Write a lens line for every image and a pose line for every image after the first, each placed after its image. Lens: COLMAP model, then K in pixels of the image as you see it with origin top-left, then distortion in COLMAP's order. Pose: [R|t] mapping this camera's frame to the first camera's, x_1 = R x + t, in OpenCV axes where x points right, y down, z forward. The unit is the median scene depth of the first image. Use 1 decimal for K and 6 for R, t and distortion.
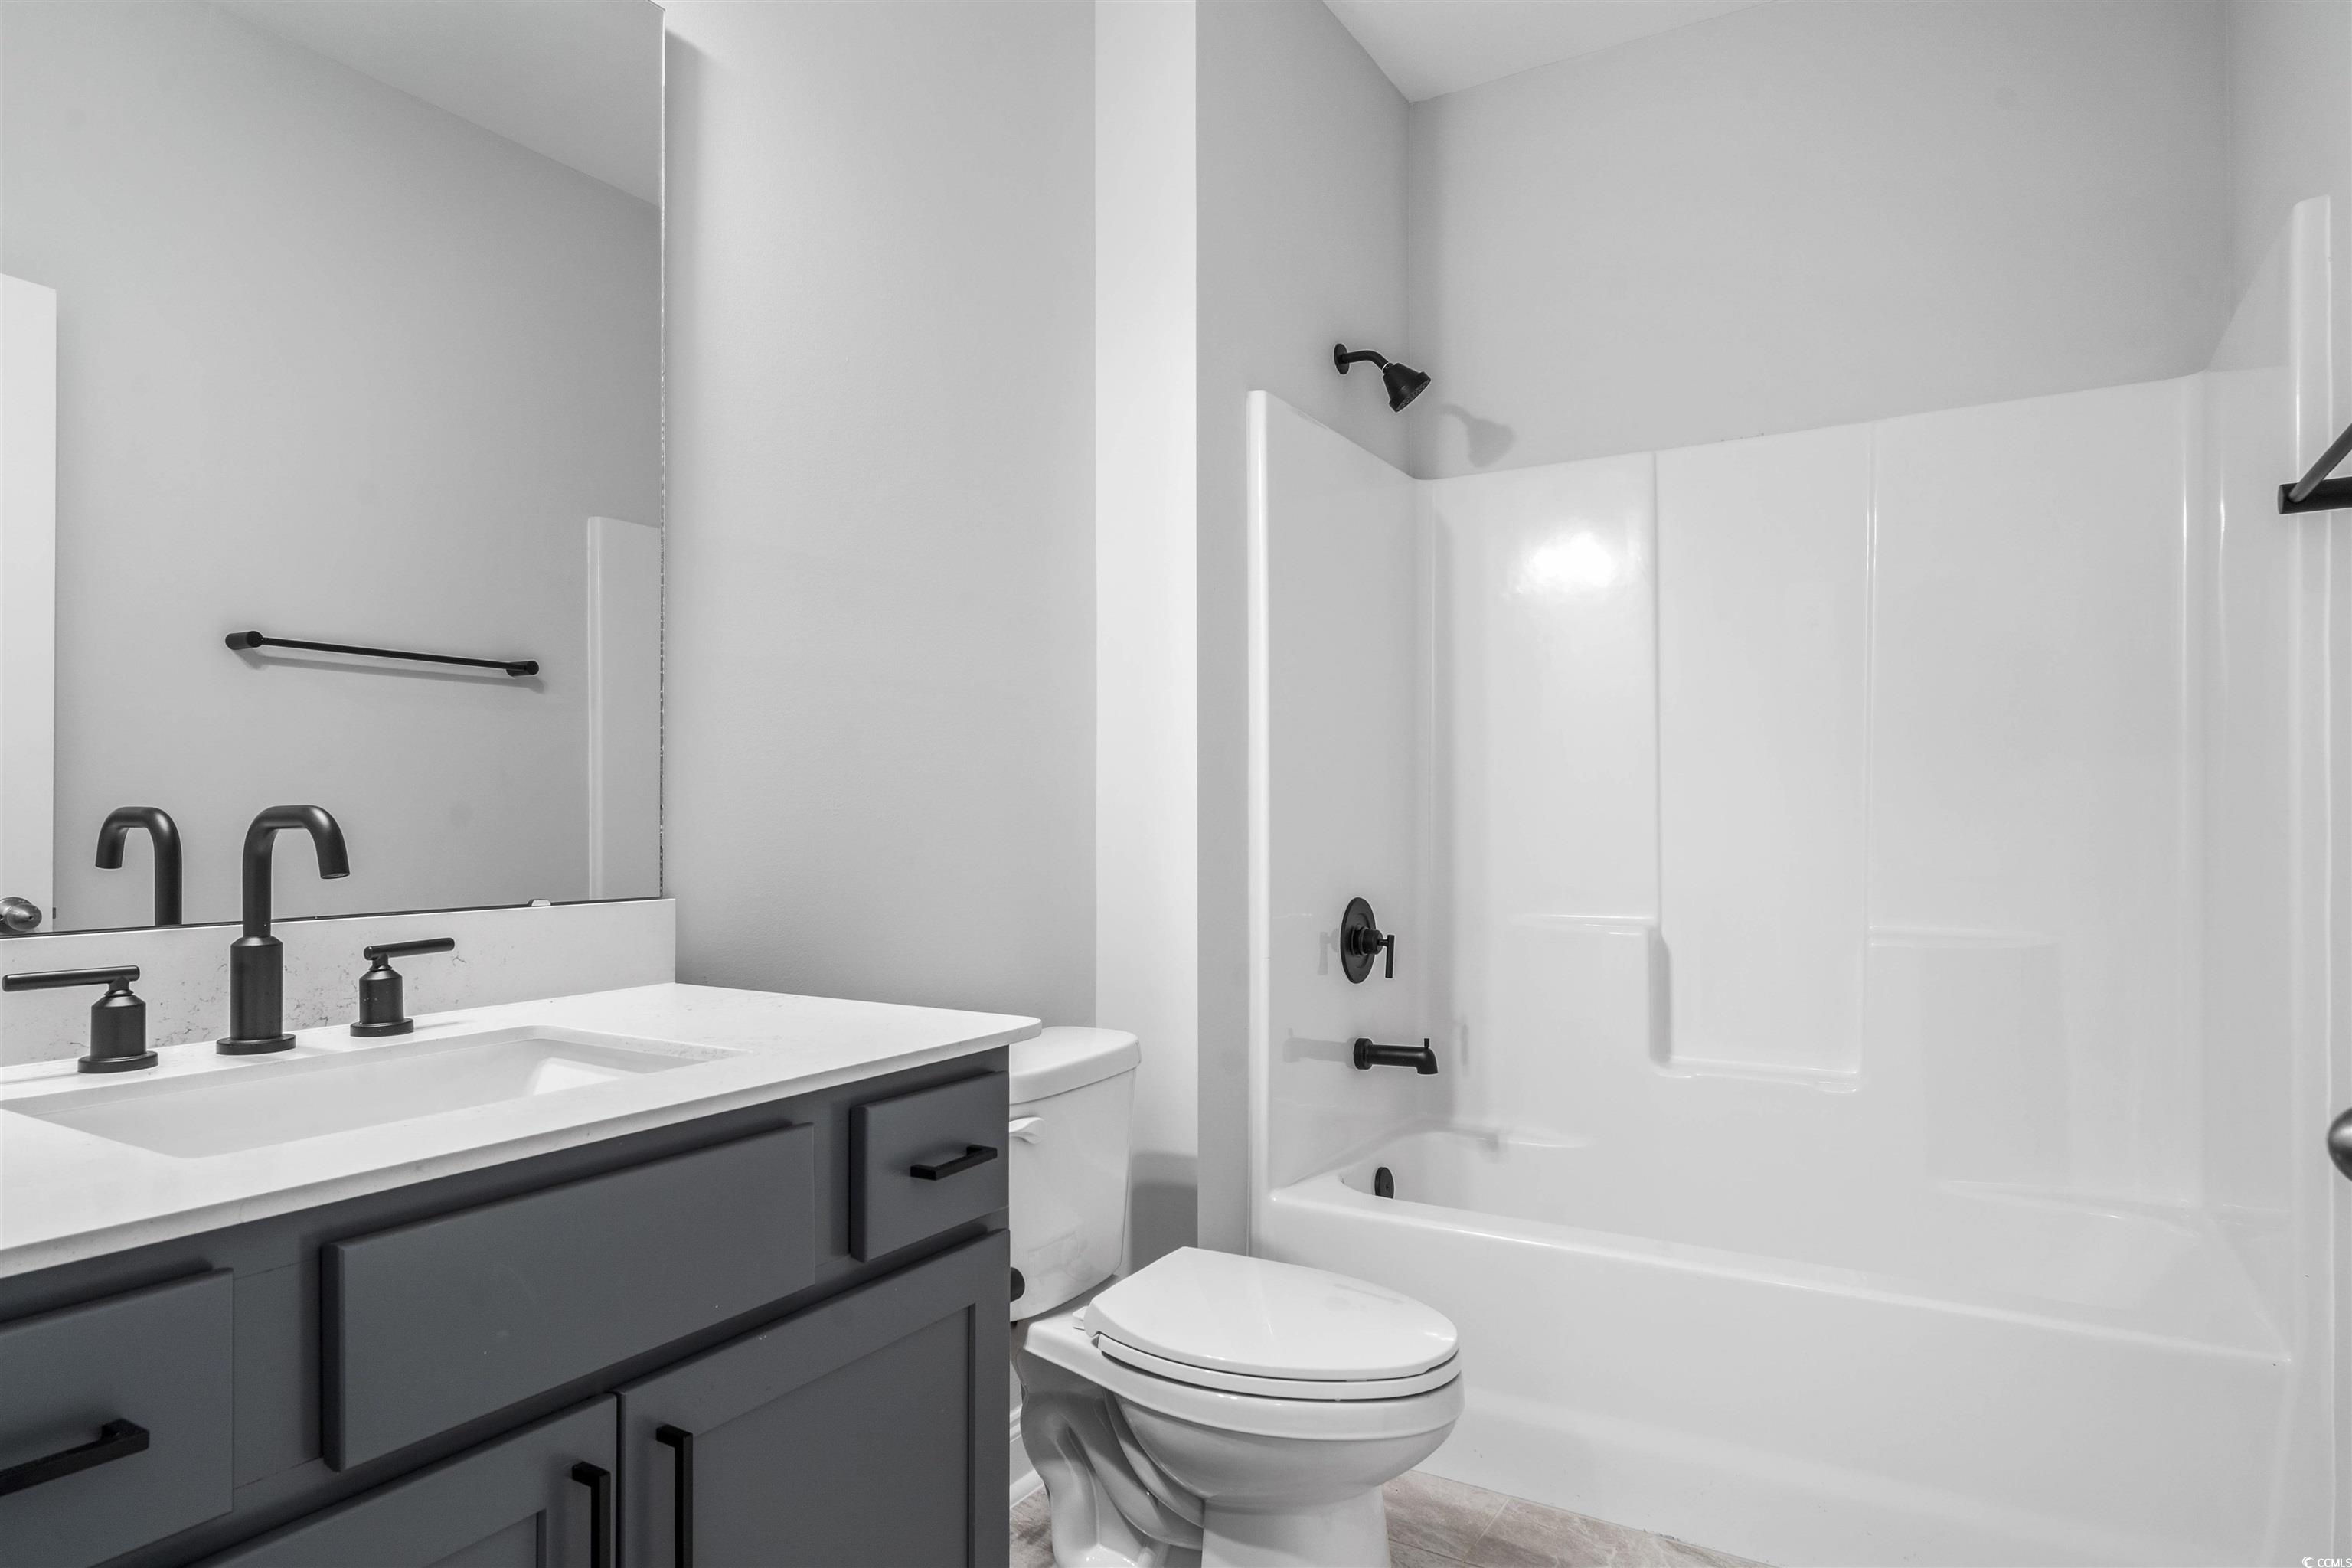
lens RADIAL K [[1254.4, 0, 1184.1], [0, 1254.4, 791.1], [0, 0, 1]] dist [-0.003309, -0.002903]
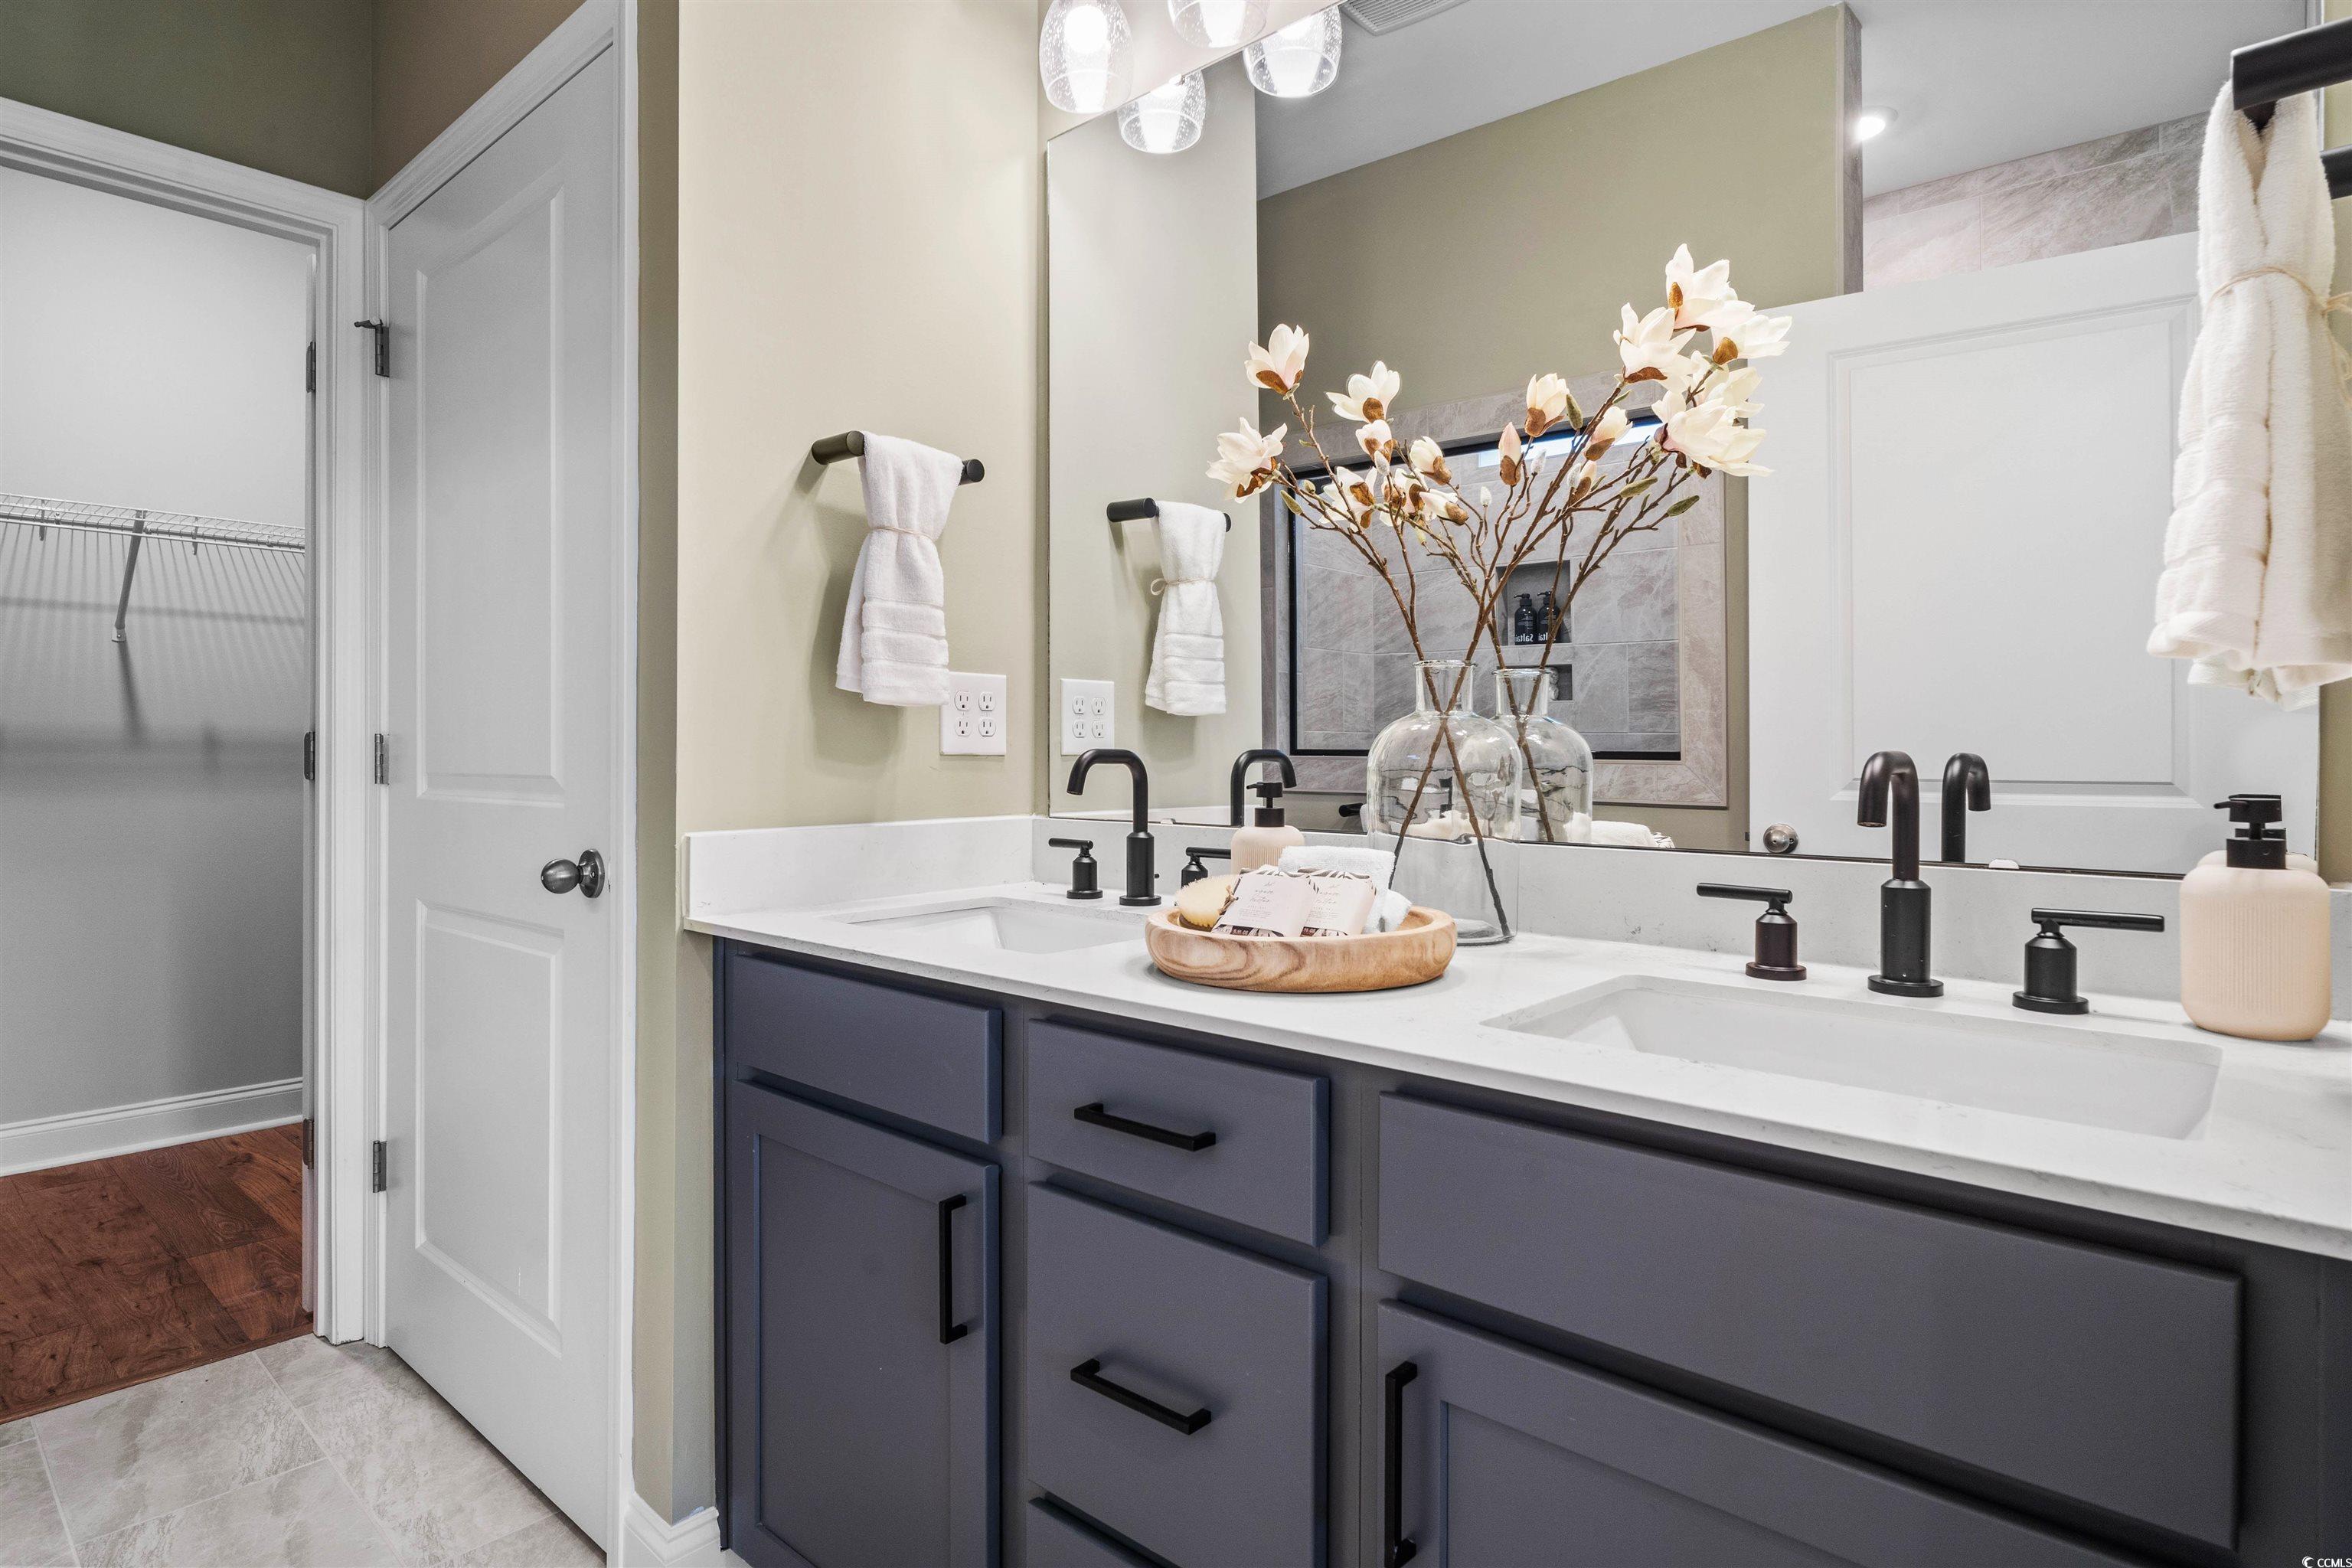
lens RADIAL K [[1254.4, 0, 1185.4], [0, 1254.4, 768.0], [0, 0, 1]] dist [-0.003309, -0.002903]
pose [[-0.146436, 0.012514, -0.989141, 0.356990], [0.007587, 0.999905, 0.011527, 0.008051], [0.989191, -0.005817, -0.146517, 0.569057]]
